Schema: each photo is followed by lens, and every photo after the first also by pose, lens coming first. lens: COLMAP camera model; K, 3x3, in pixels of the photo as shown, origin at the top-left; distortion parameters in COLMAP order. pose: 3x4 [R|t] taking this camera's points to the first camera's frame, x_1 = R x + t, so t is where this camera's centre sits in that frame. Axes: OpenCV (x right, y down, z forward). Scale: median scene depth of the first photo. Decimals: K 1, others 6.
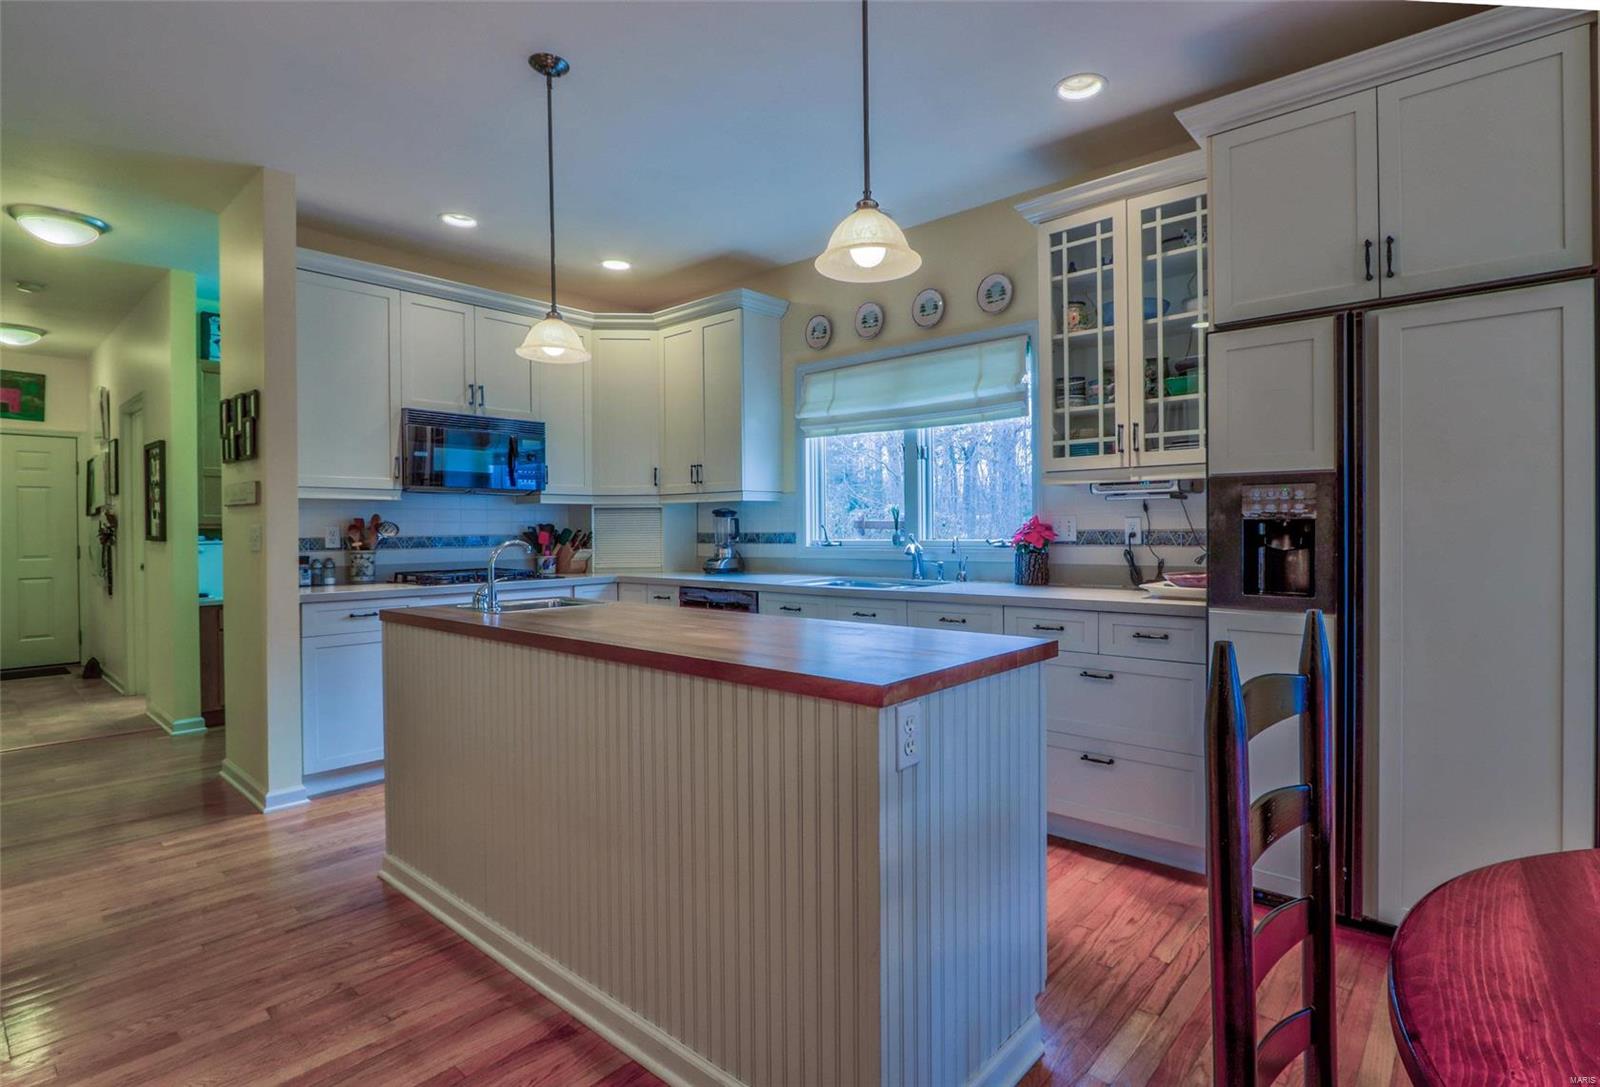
lens RADIAL K [[786.5, 0, 865.1], [0, 786.5, 533.0], [0, 0, 1]] dist [-0.017524, -0.000460]
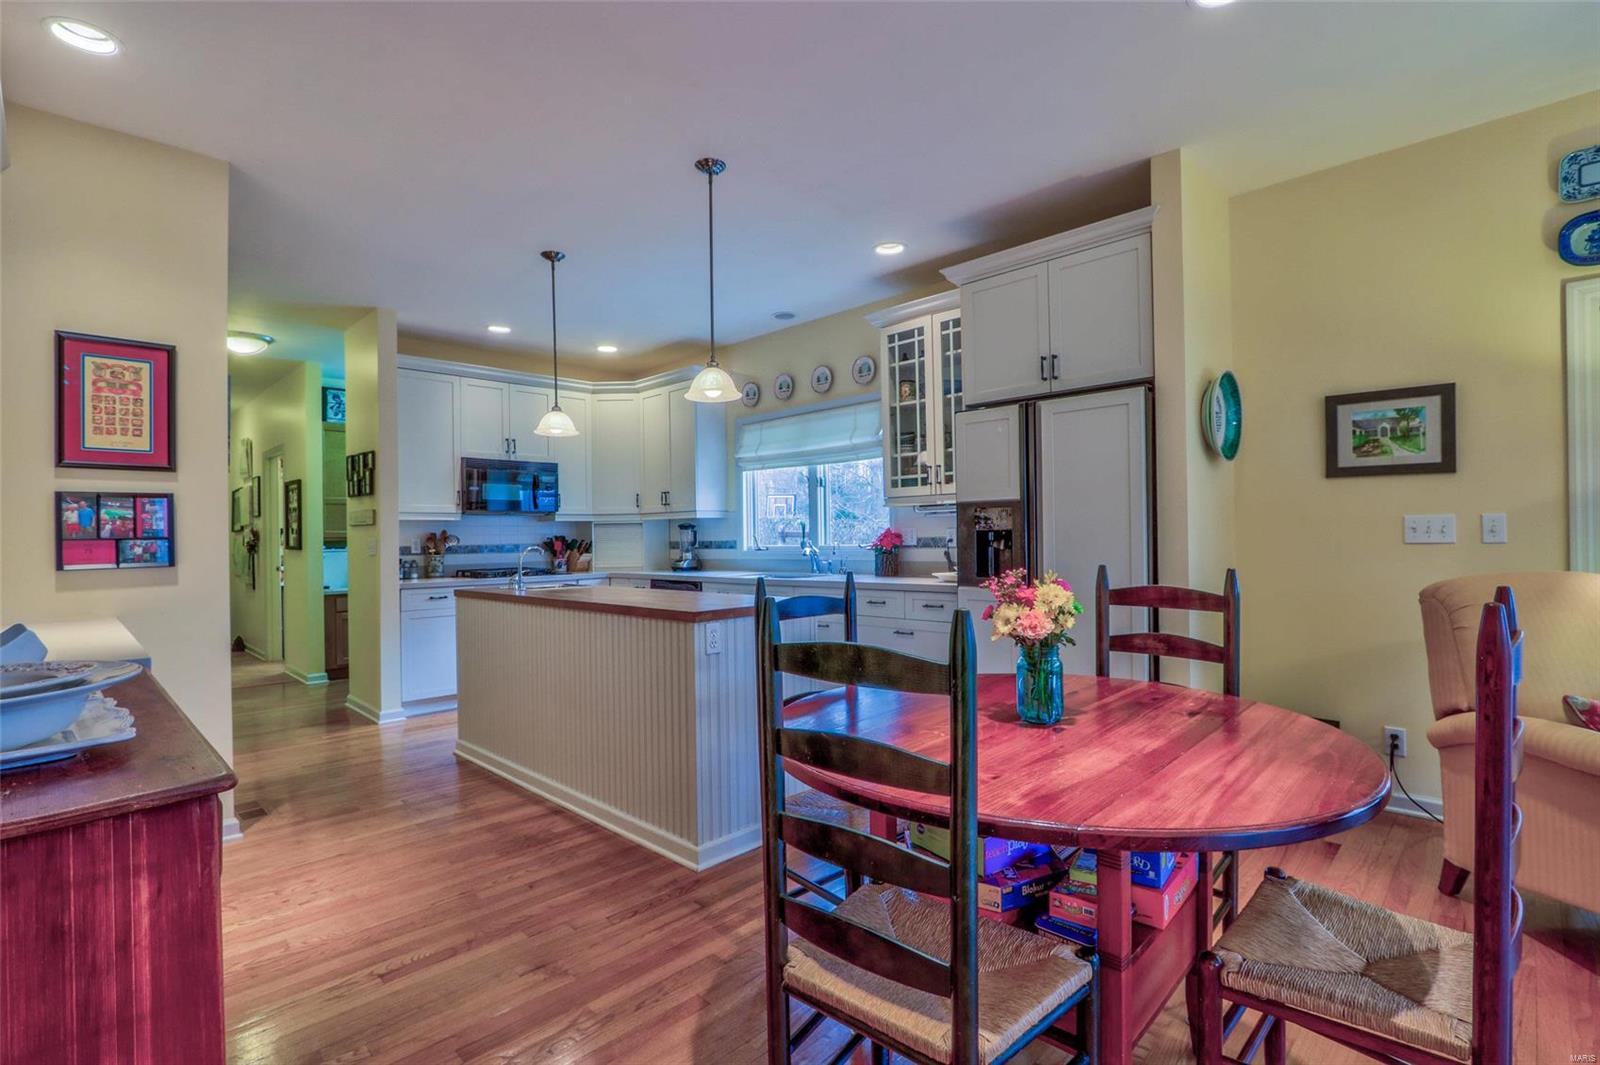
lens RADIAL K [[747.6, 0, 800.3], [0, 747.6, 530.8], [0, 0, 1]] dist [-0.018777, 0.001024]
pose [[0.995937, -0.008605, -0.089642, 0.174256], [0.007412, 0.999880, -0.013627, 0.001240], [0.089748, 0.012907, 0.995881, -0.354287]]
